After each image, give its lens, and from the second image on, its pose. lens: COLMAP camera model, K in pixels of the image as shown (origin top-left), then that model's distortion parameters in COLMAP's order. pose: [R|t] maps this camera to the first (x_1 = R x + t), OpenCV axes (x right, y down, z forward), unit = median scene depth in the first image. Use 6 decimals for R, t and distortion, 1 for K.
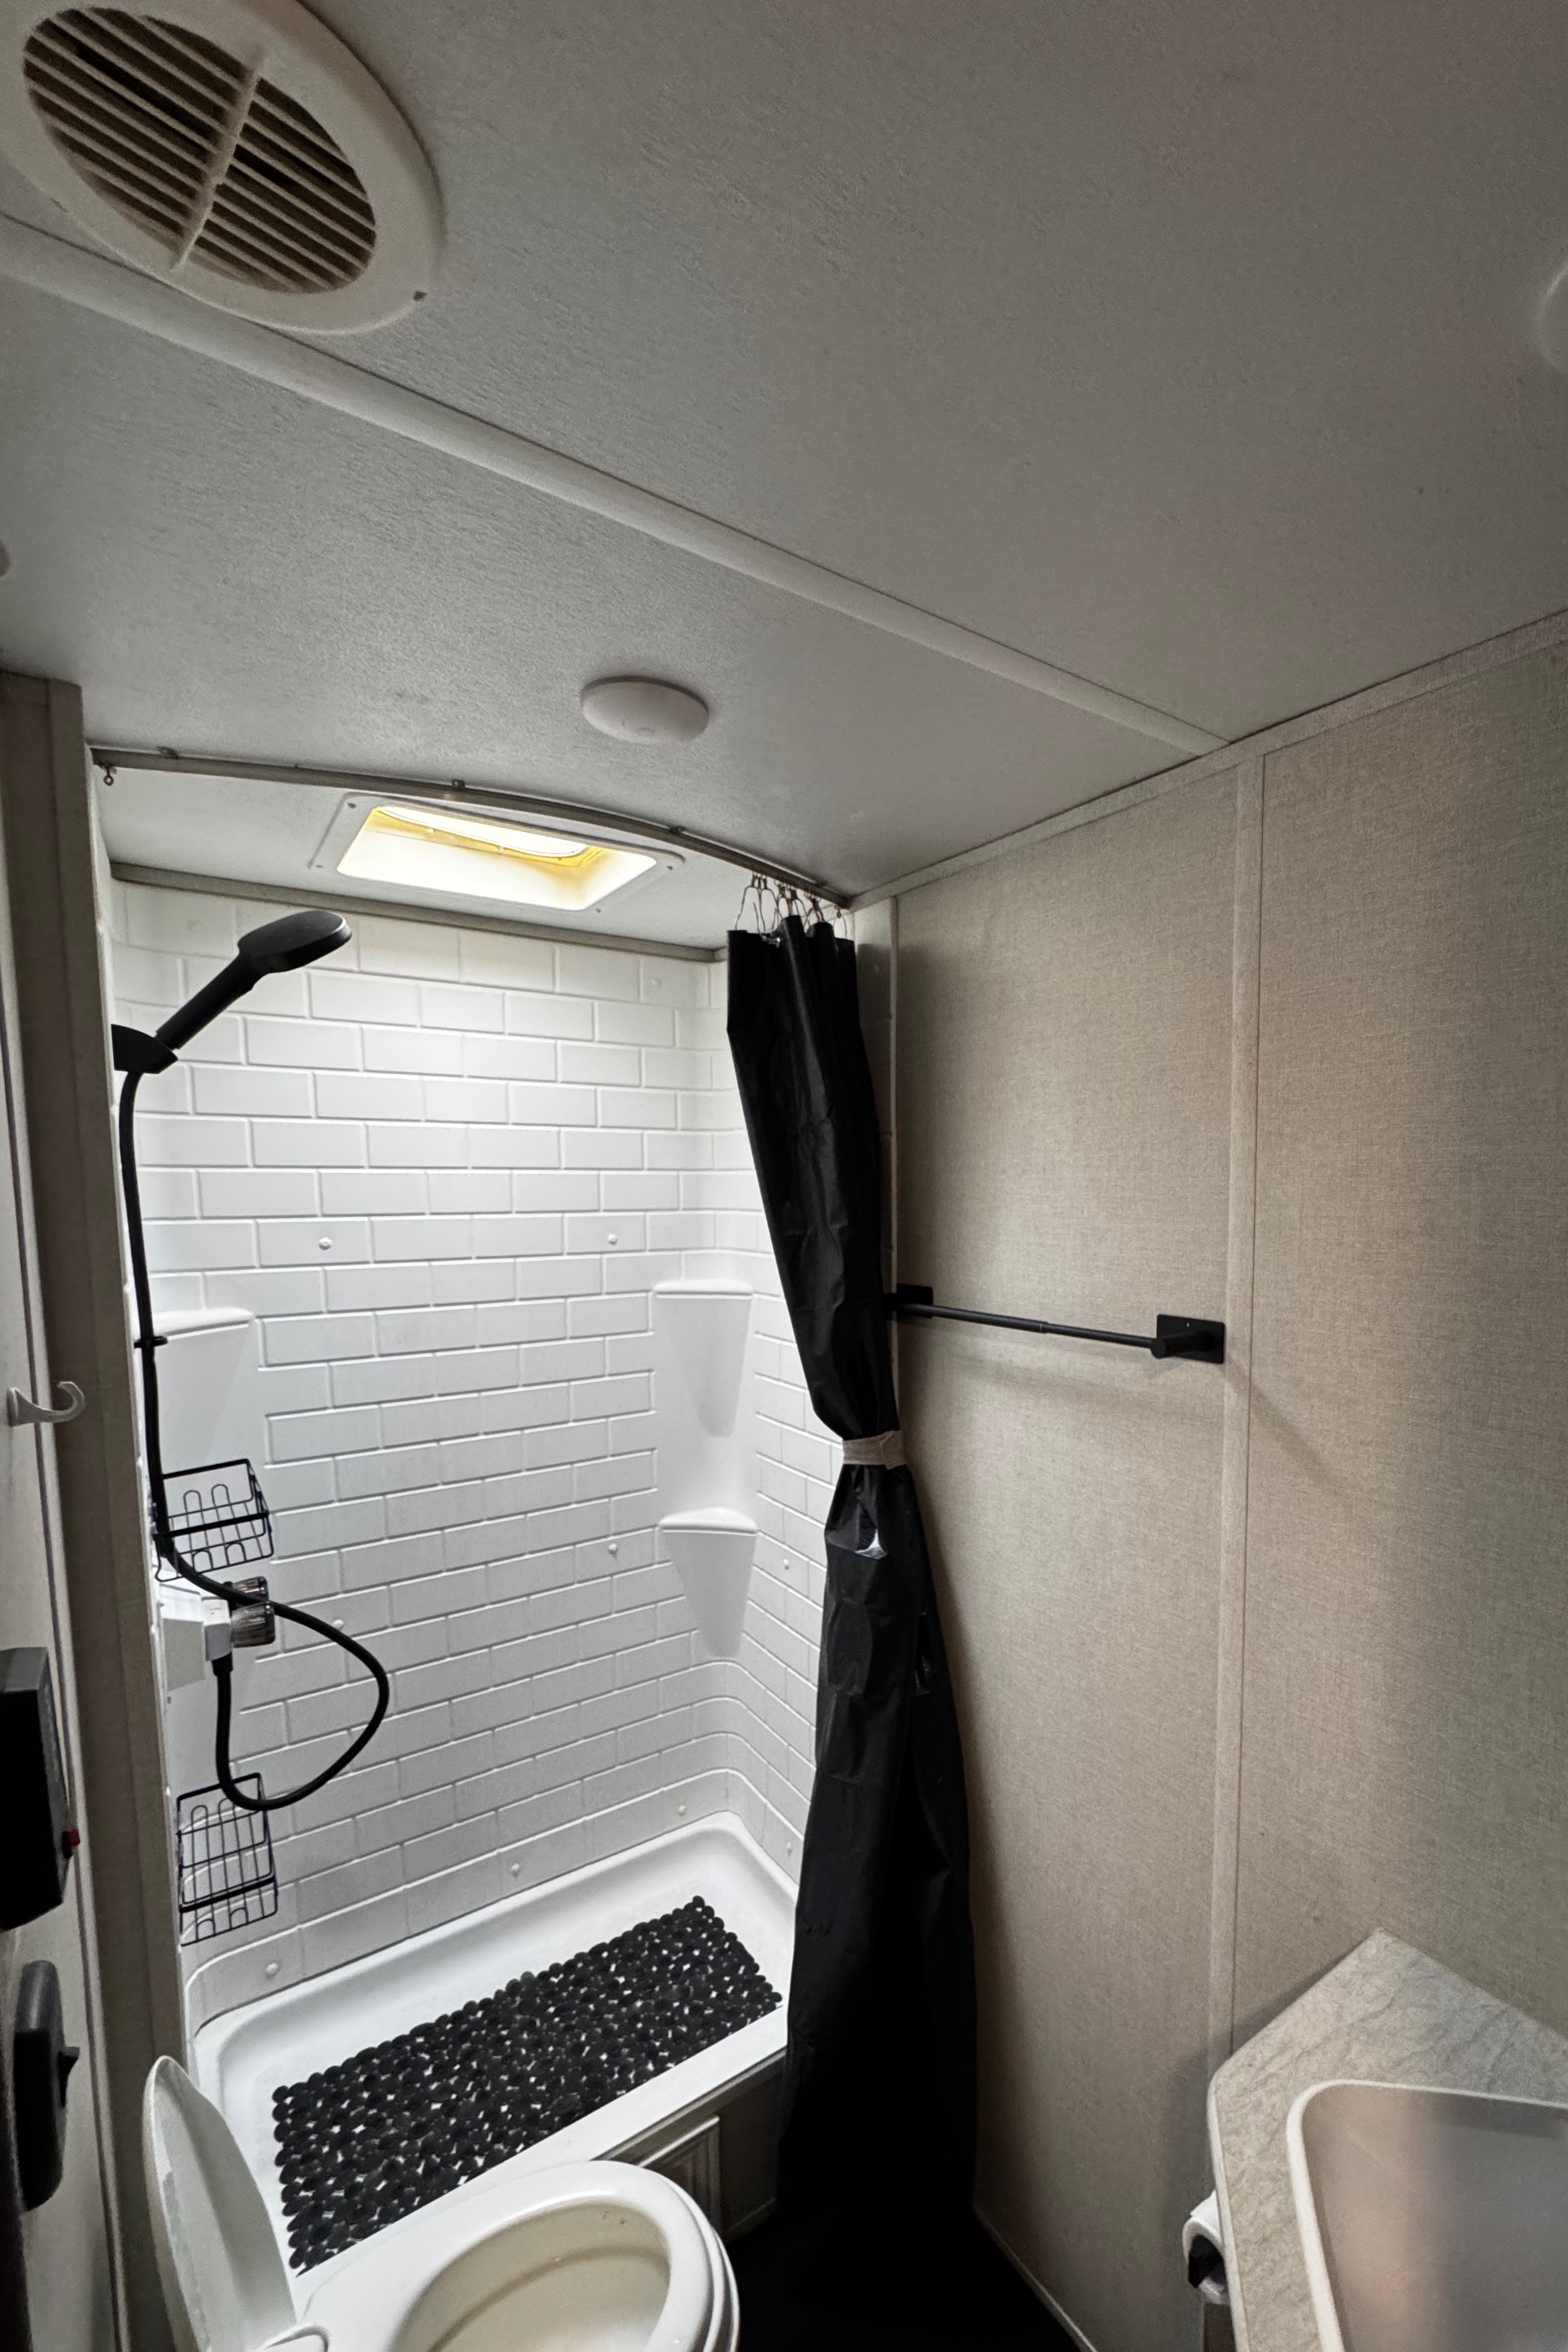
lens RADIAL K [[934.4, 0, 789.3], [0, 934.4, 1181.9], [0, 0, 1]] dist [-0.002560, 0.000103]
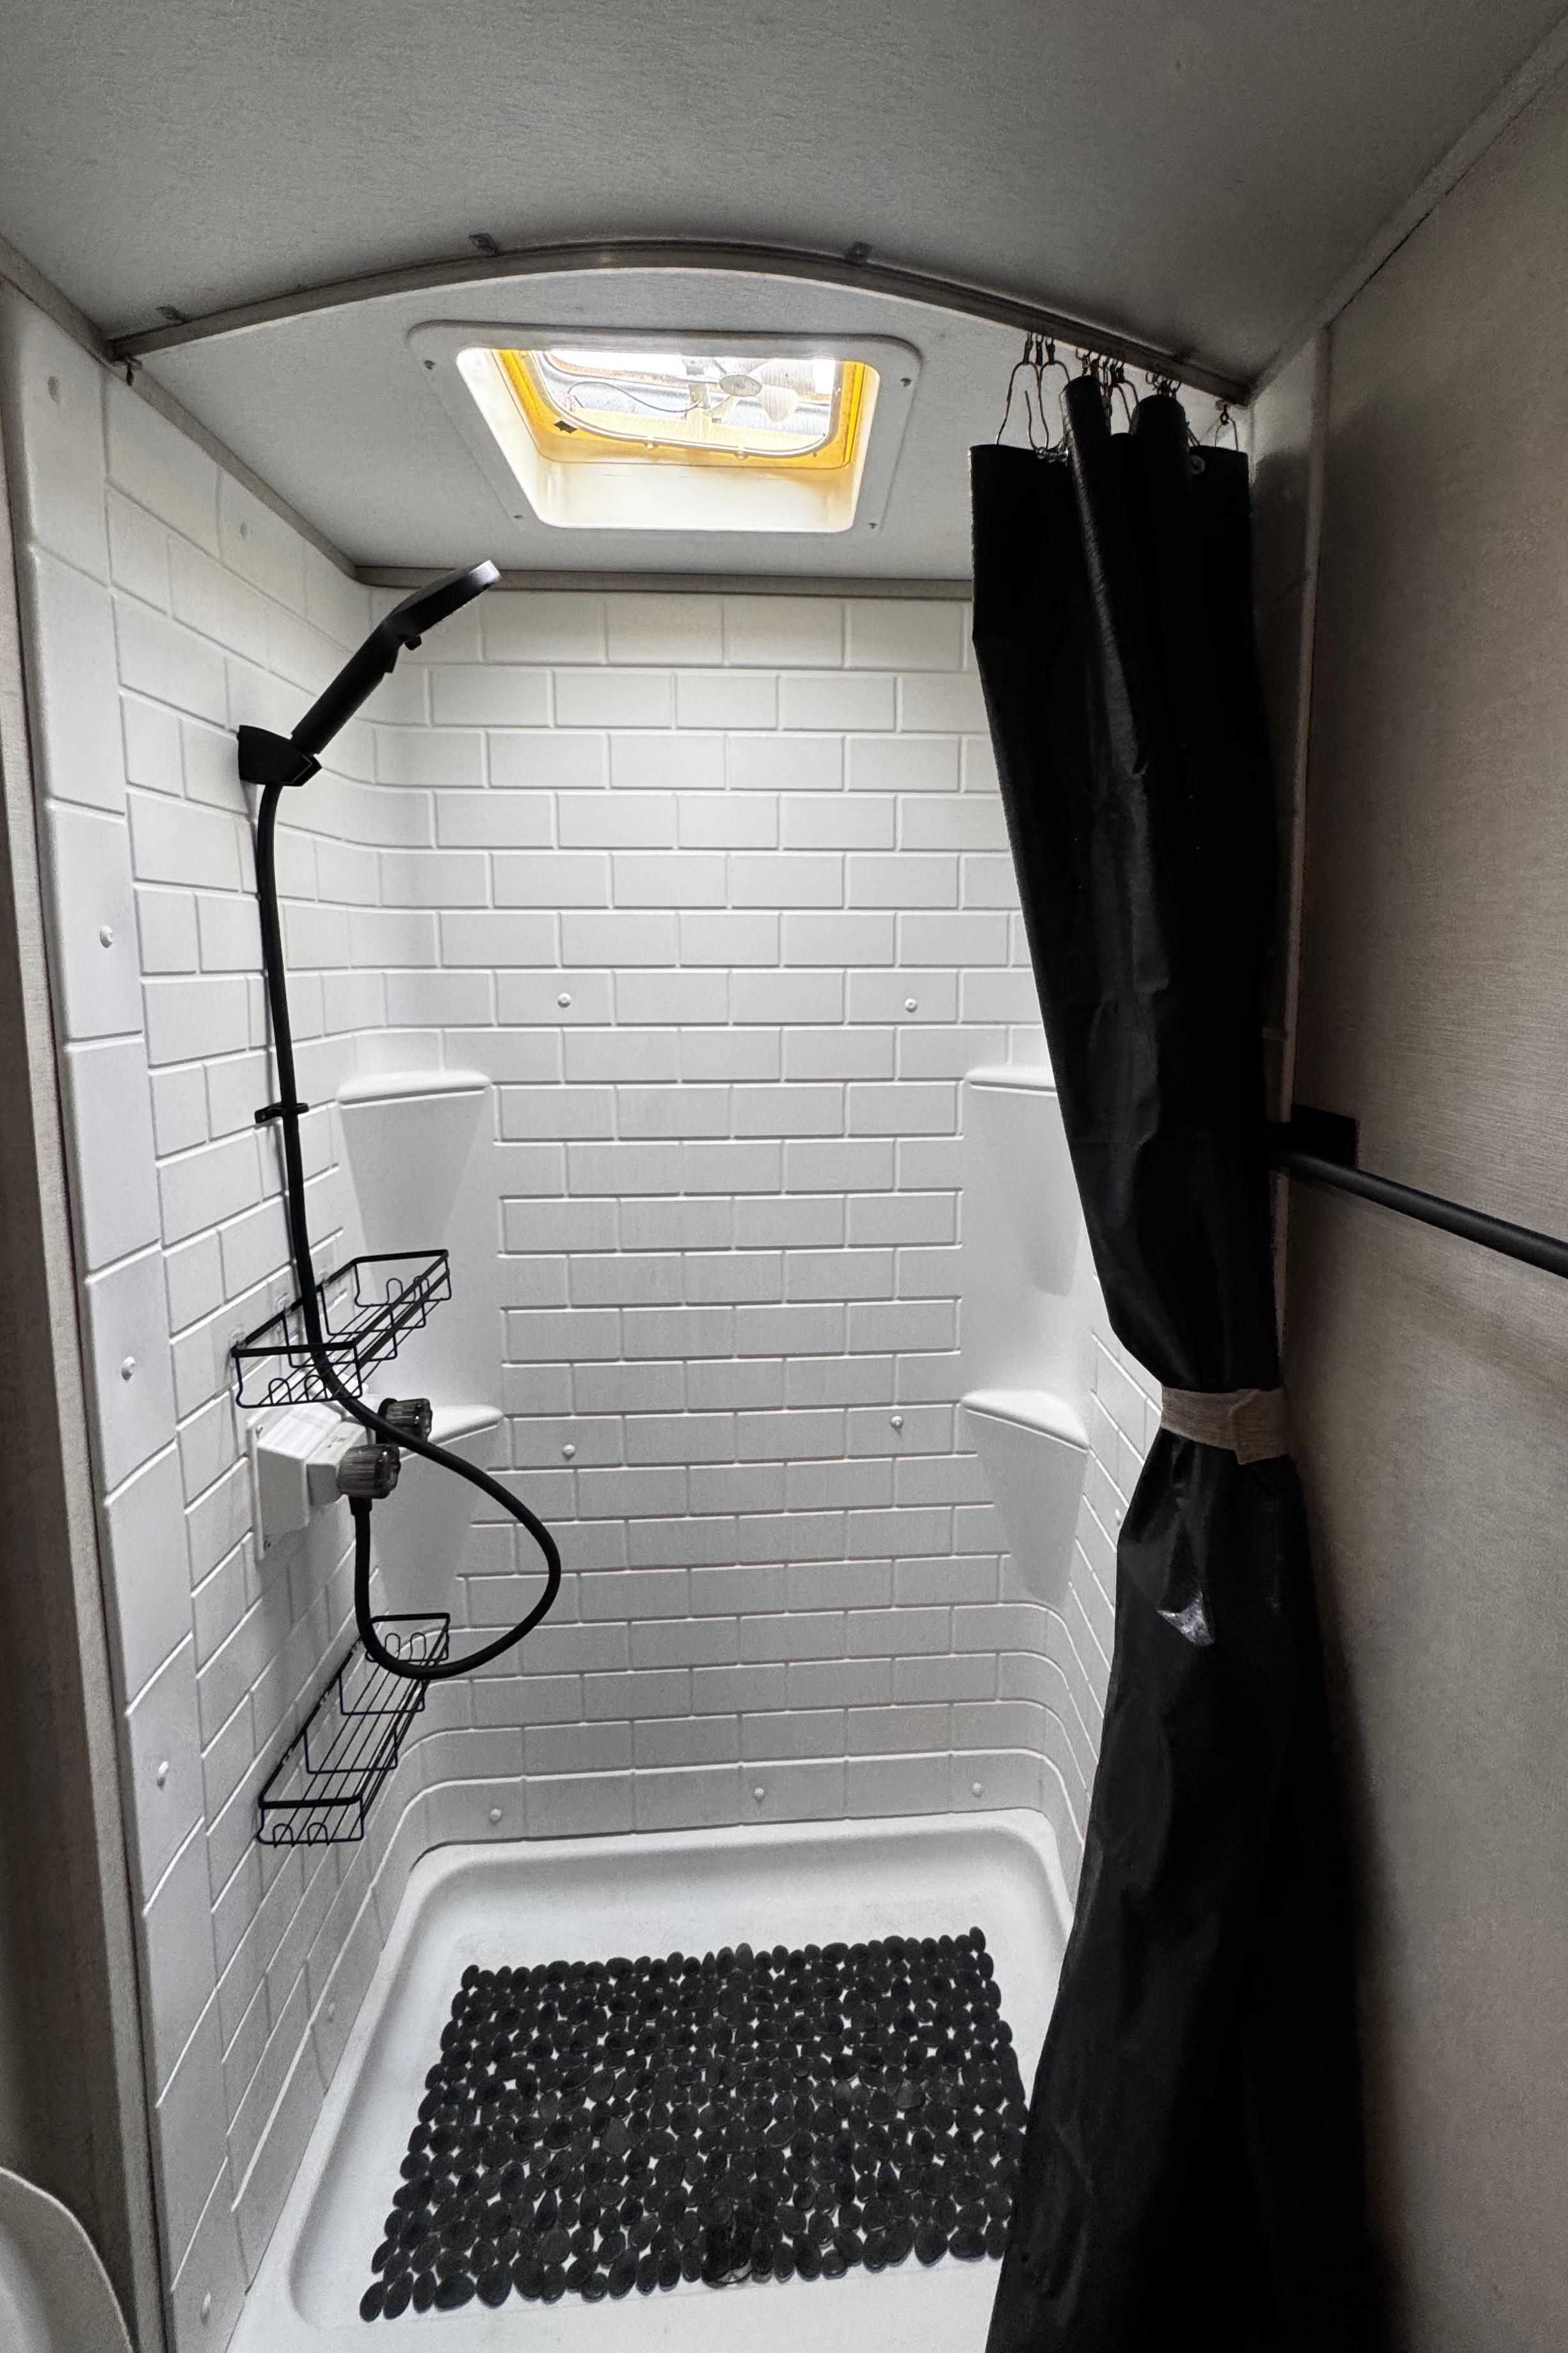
lens RADIAL K [[934.8, 0, 864.1], [0, 934.8, 1027.0], [0, 0, 1]] dist [-0.002560, 0.000103]
pose [[0.898498, 0.038109, -0.437321, 0.125106], [-0.002978, 0.996731, 0.080737, 0.025383], [0.438968, -0.071240, 0.895674, 0.430755]]
